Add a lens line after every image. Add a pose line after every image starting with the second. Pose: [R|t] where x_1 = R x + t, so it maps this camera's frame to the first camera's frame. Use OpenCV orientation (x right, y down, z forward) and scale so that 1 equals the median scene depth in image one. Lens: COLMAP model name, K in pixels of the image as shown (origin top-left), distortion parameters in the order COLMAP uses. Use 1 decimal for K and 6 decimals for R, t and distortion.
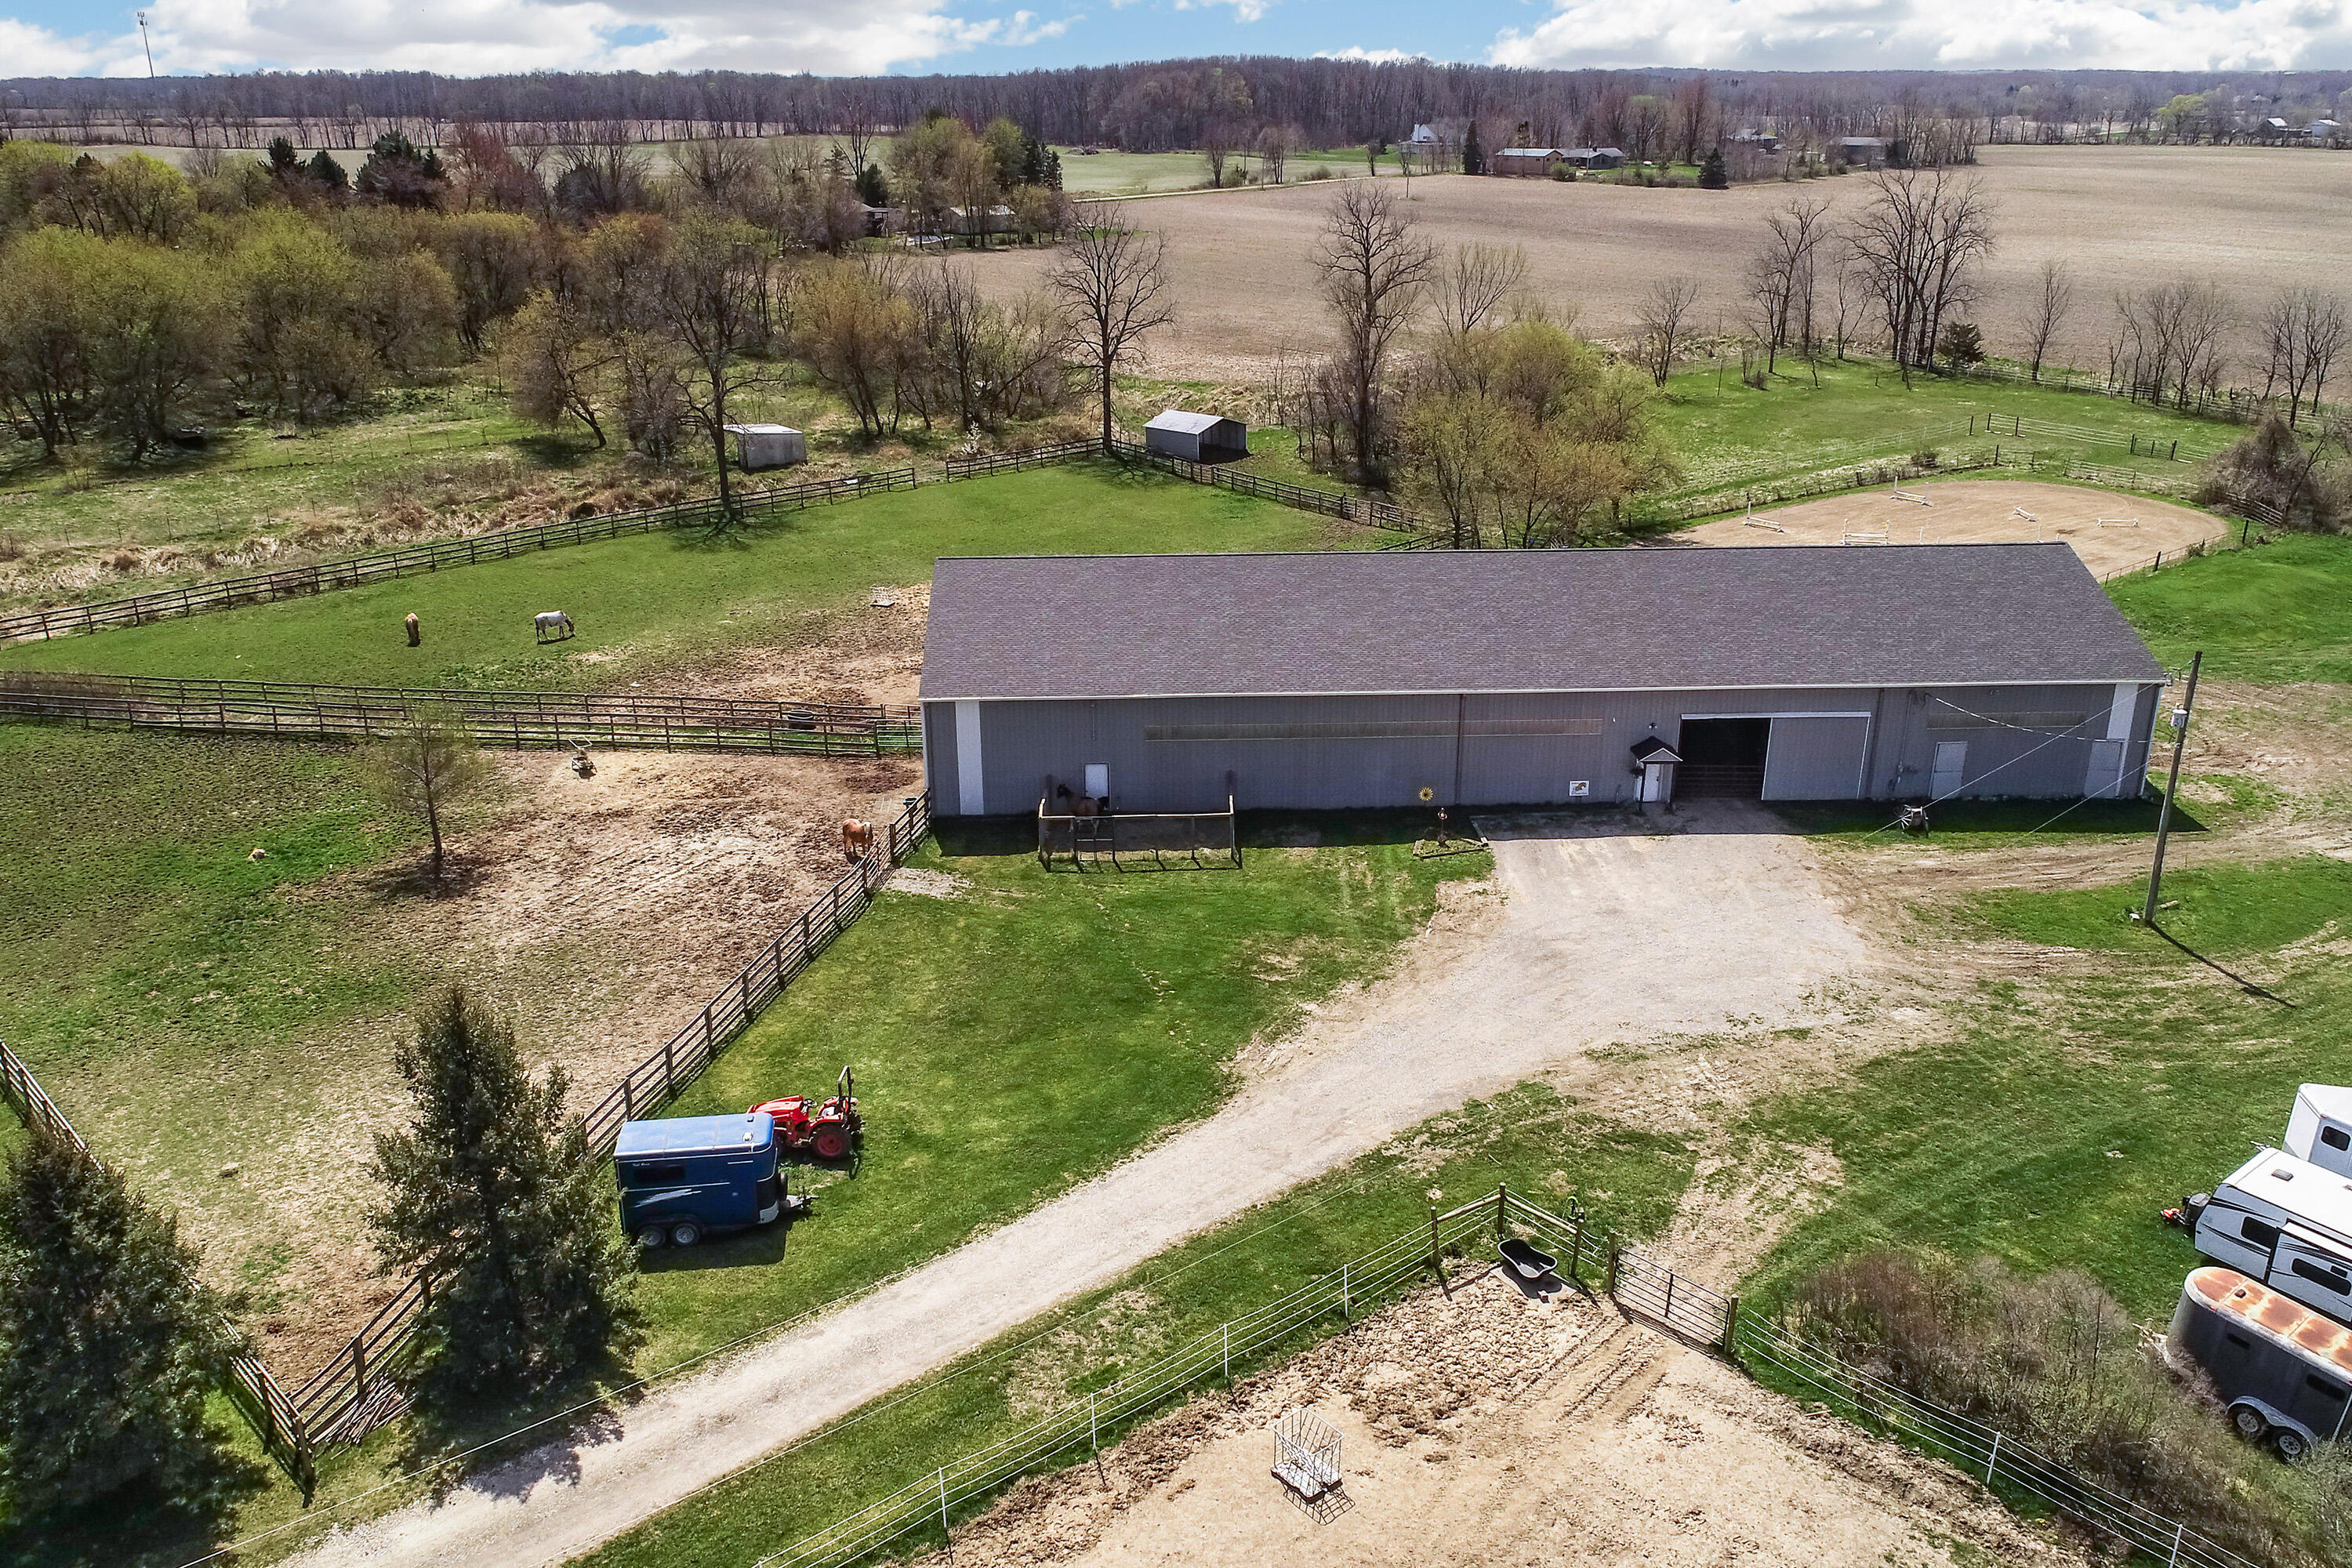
lens RADIAL K [[1888.3, 0, 1176.0], [0, 1888.3, 784.0], [0, 0, 1]] dist [0.003558, -0.006539]
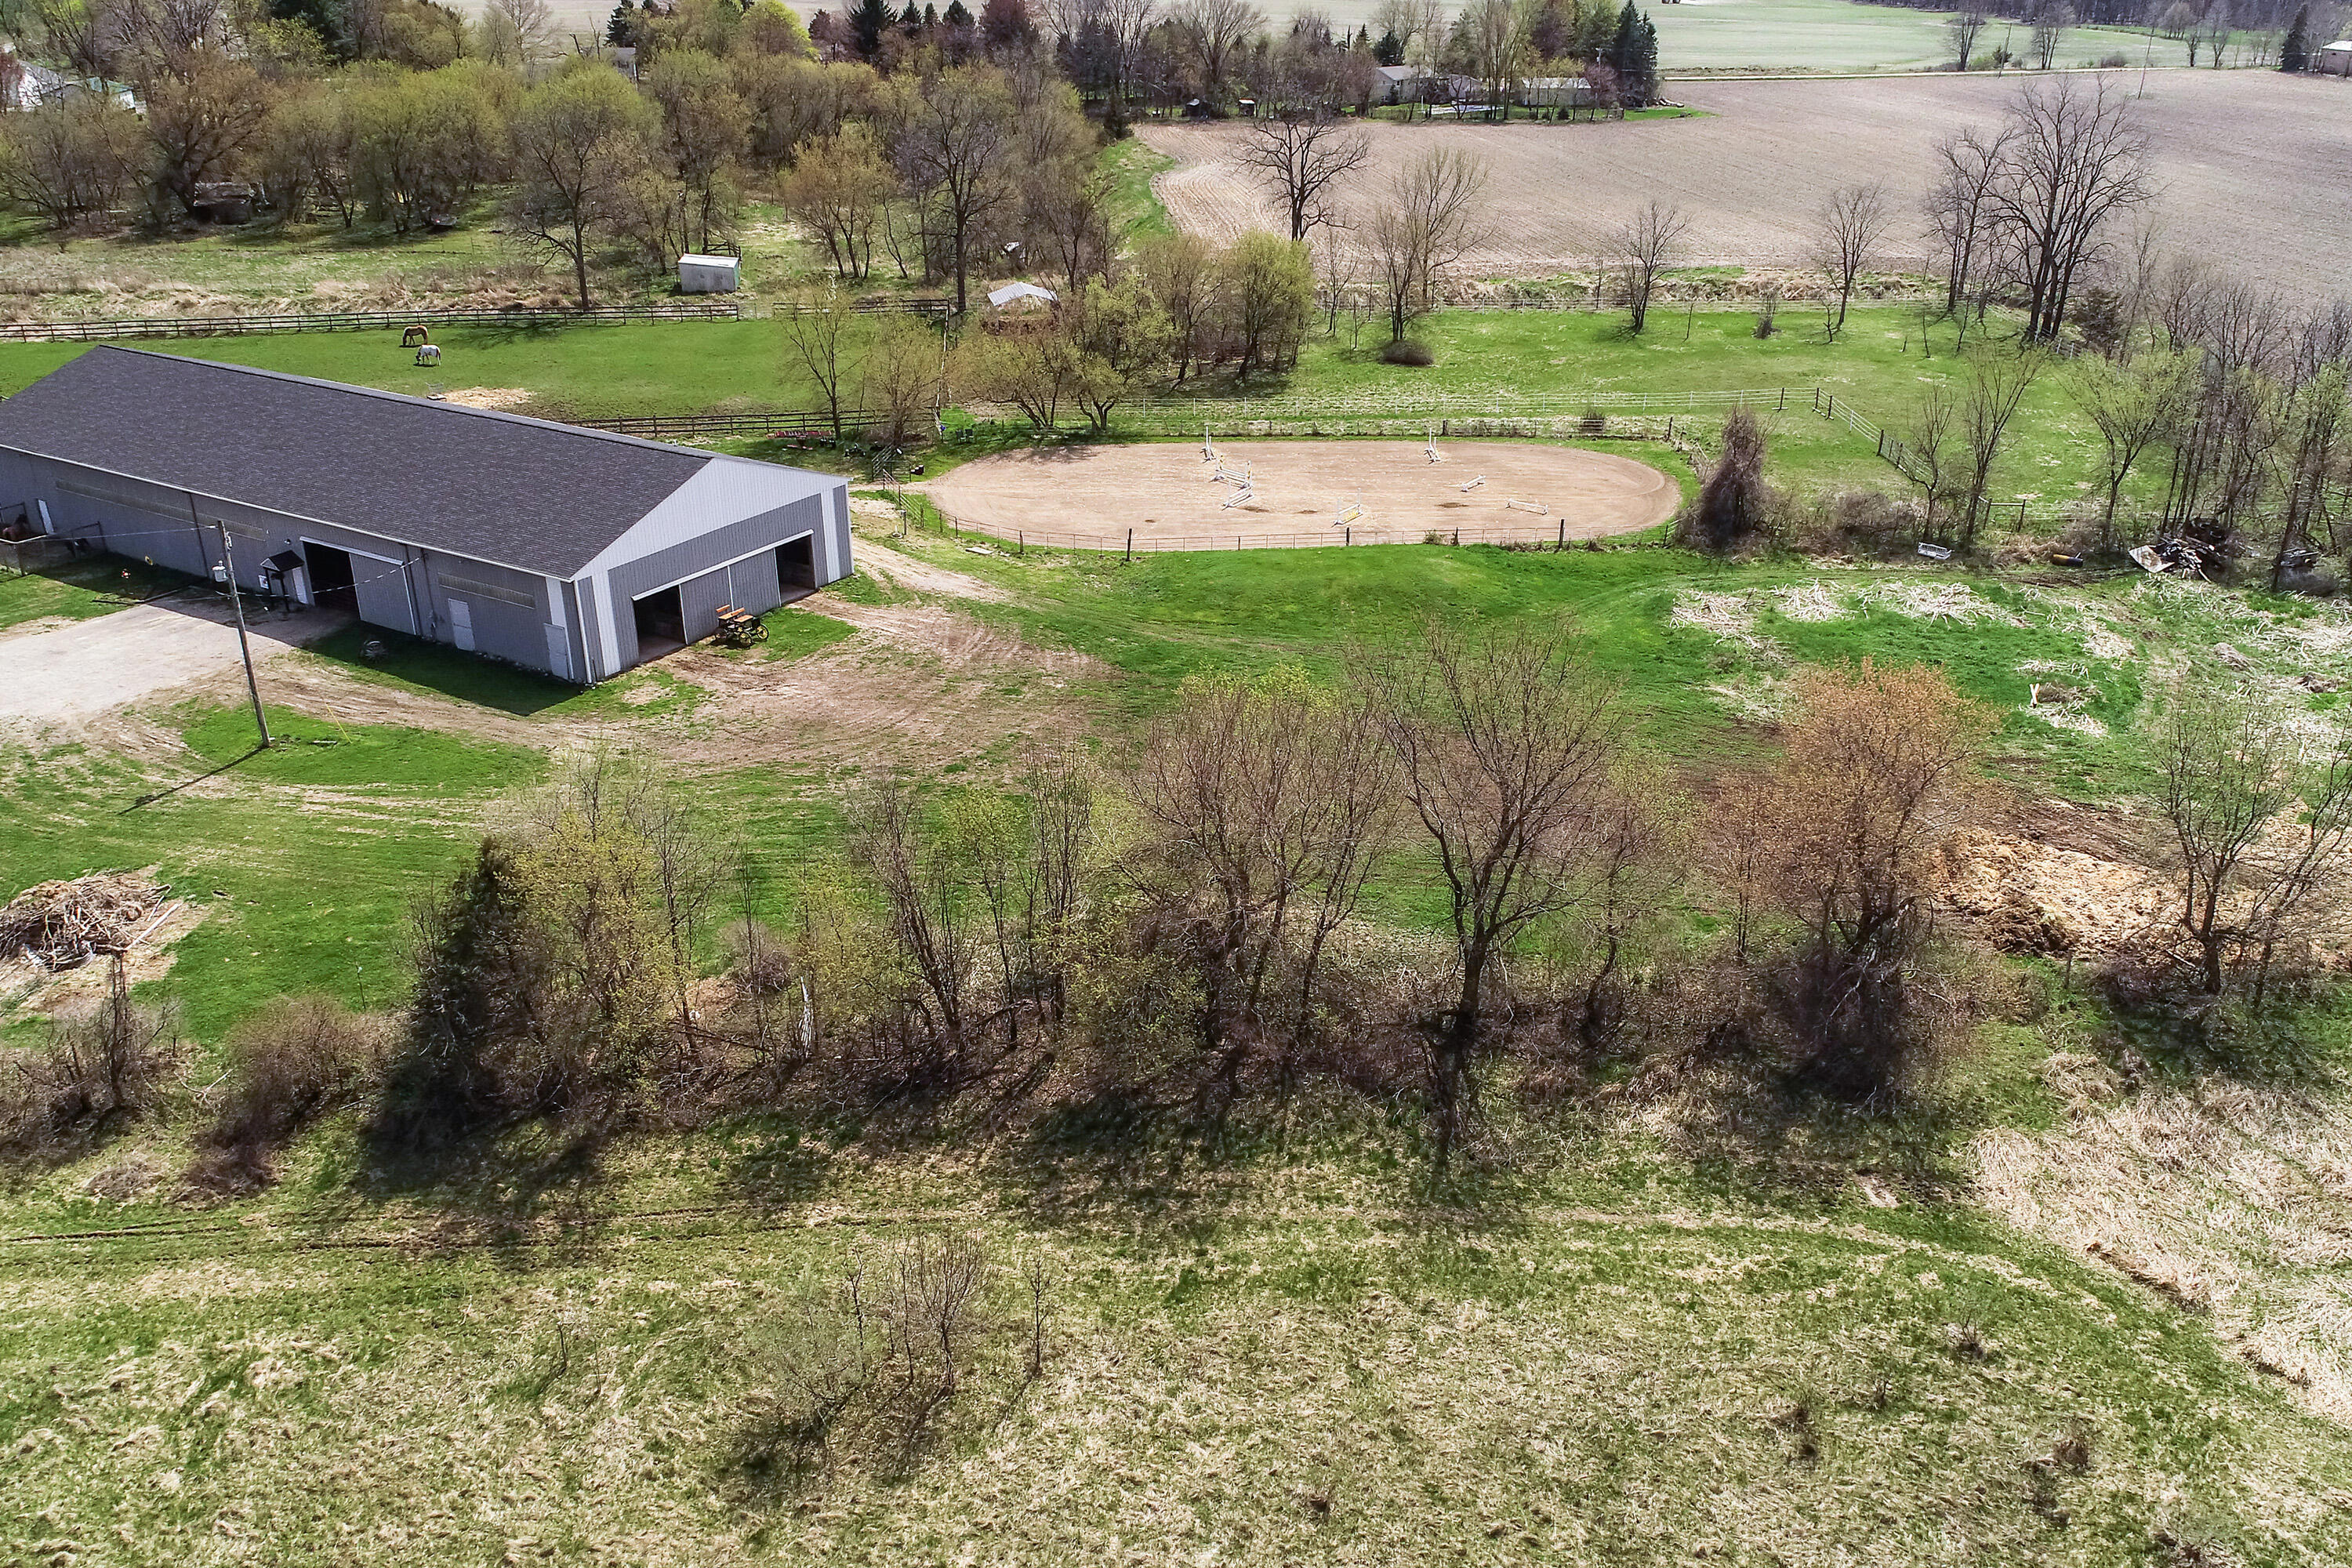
lens RADIAL K [[1871.9, 0, 1202.9], [0, 1871.9, 788.5], [0, 0, 1]] dist [0.002384, -0.002801]
pose [[0.849744, 0.234903, -0.471969, 0.523194], [-0.197737, 0.971900, 0.127713, -0.056654], [0.488707, -0.015198, 0.872315, 0.077615]]
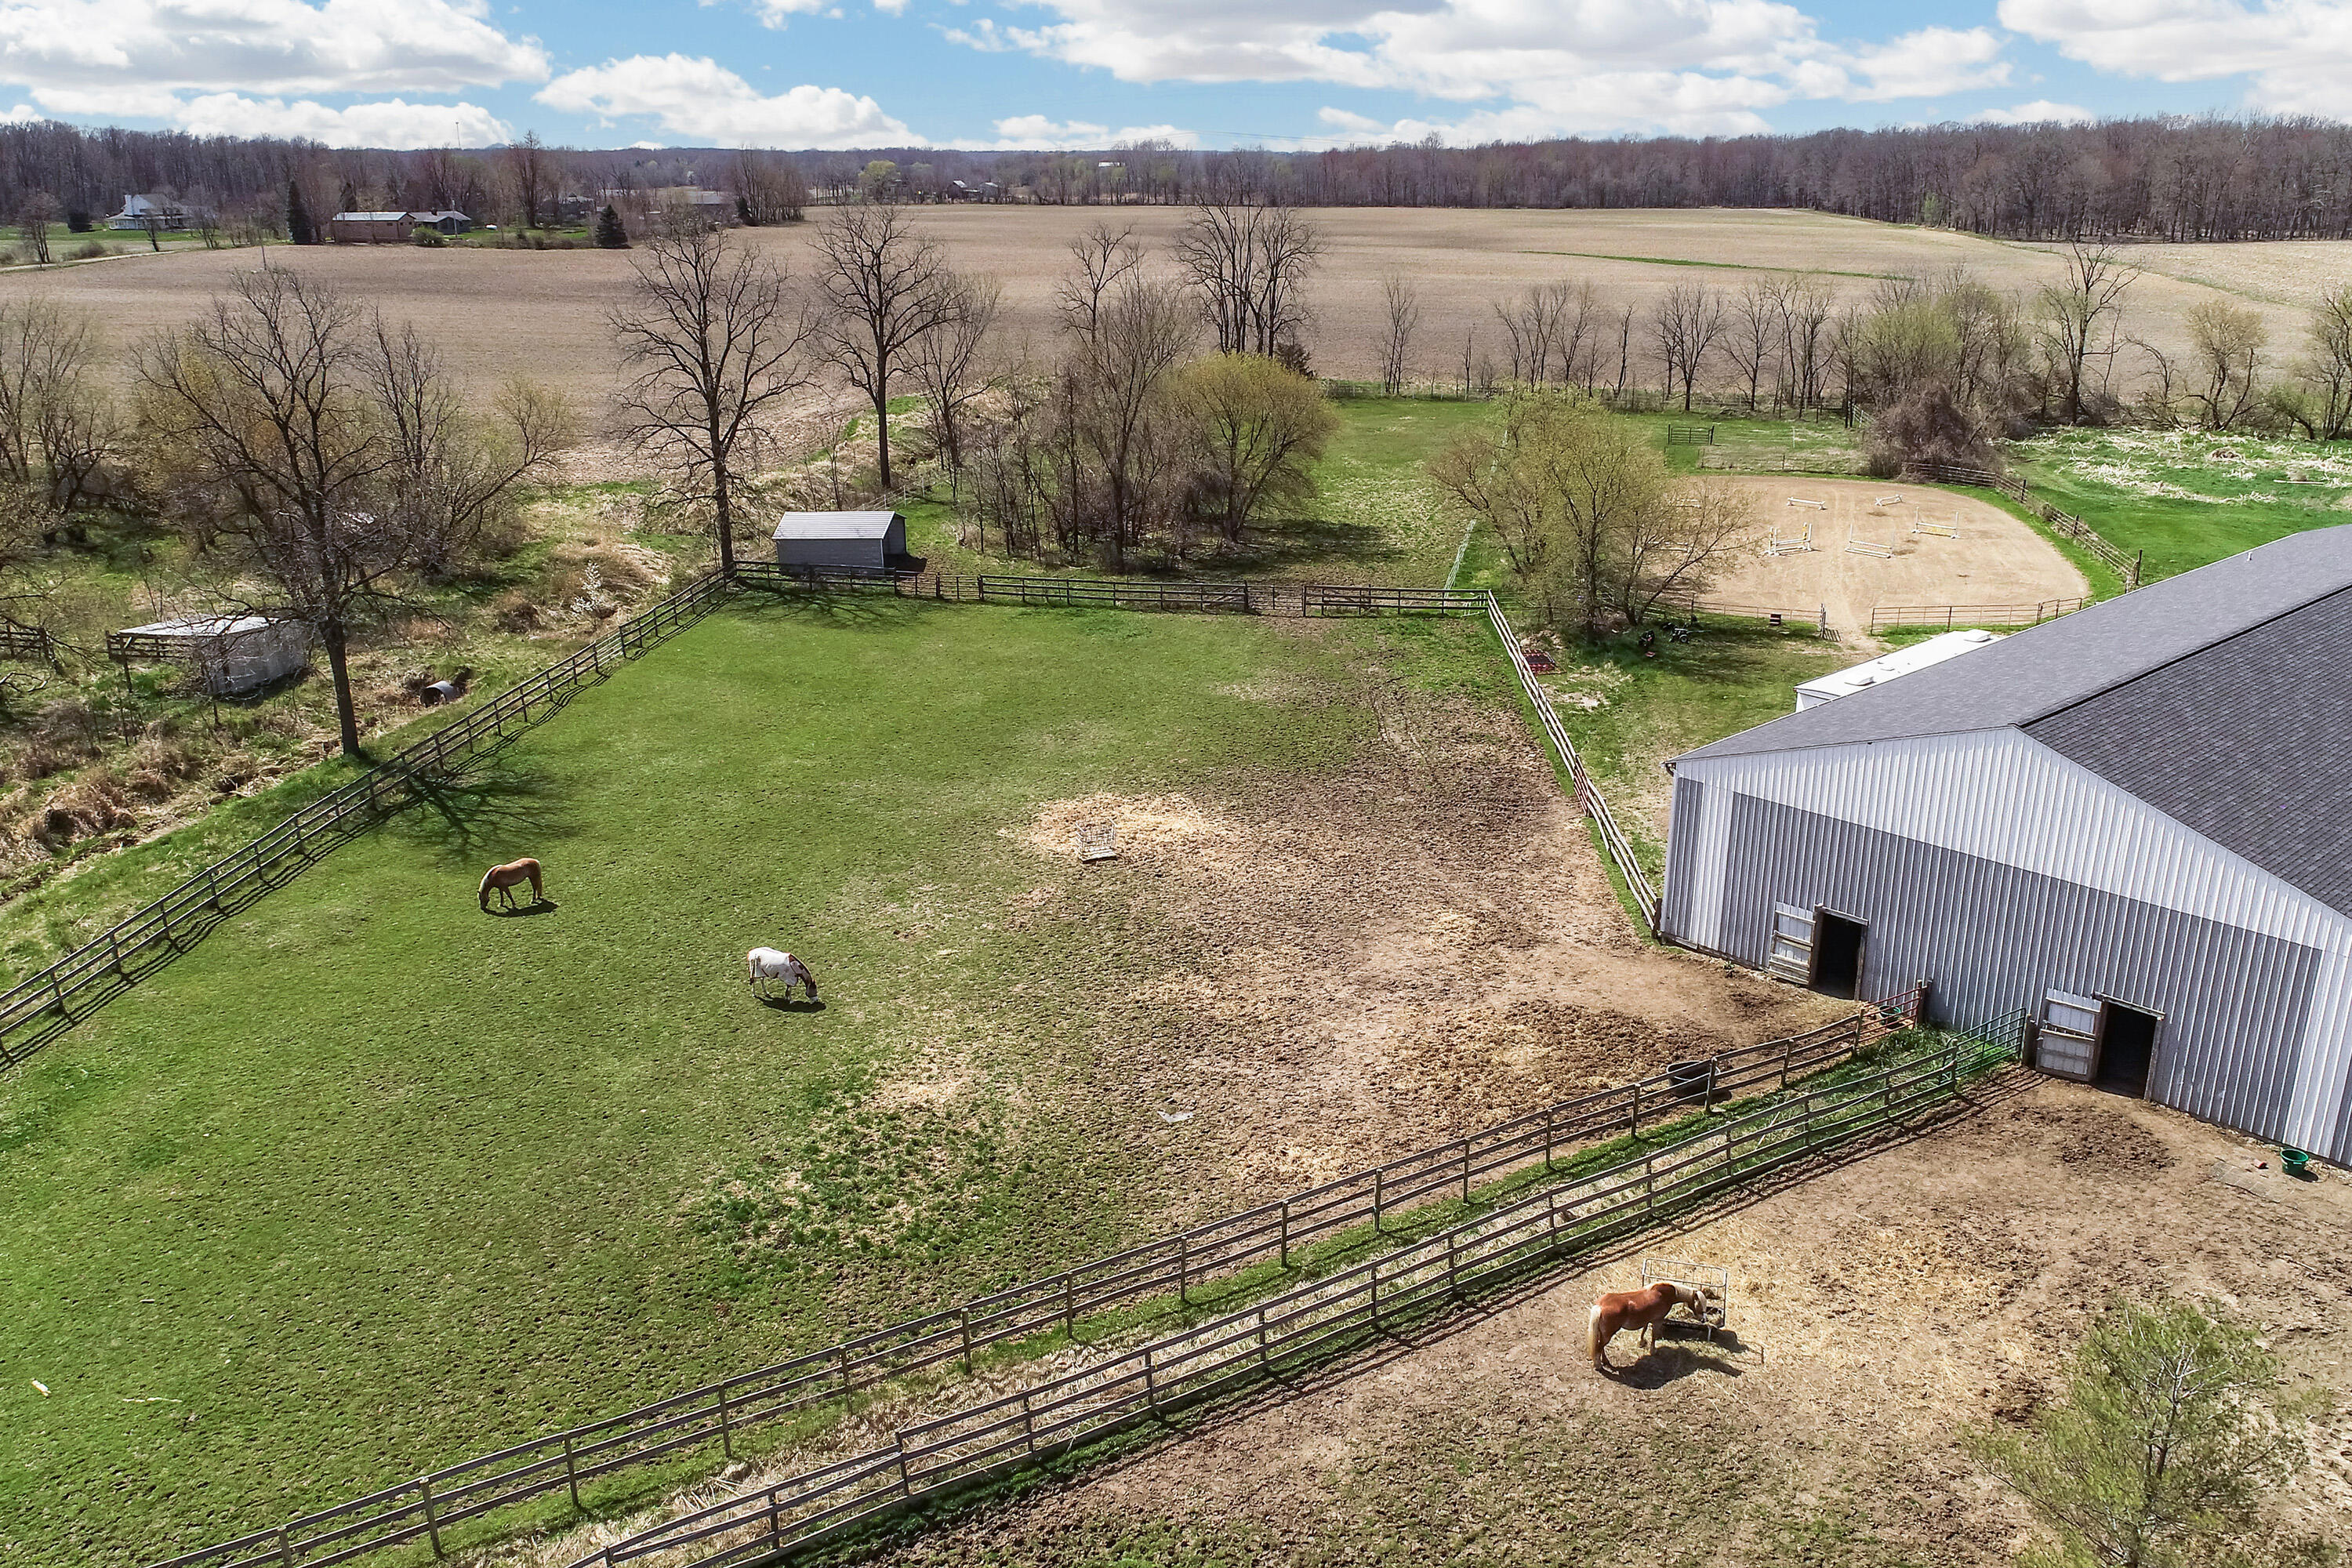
lens RADIAL K [[1888.3, 0, 1176.0], [0, 1888.3, 784.0], [0, 0, 1]] dist [0.003558, -0.006539]
pose [[0.762886, -0.205160, 0.613119, -0.279821], [0.228944, 0.972593, 0.040579, -0.077211], [-0.604641, 0.109413, 0.788948, 0.294093]]
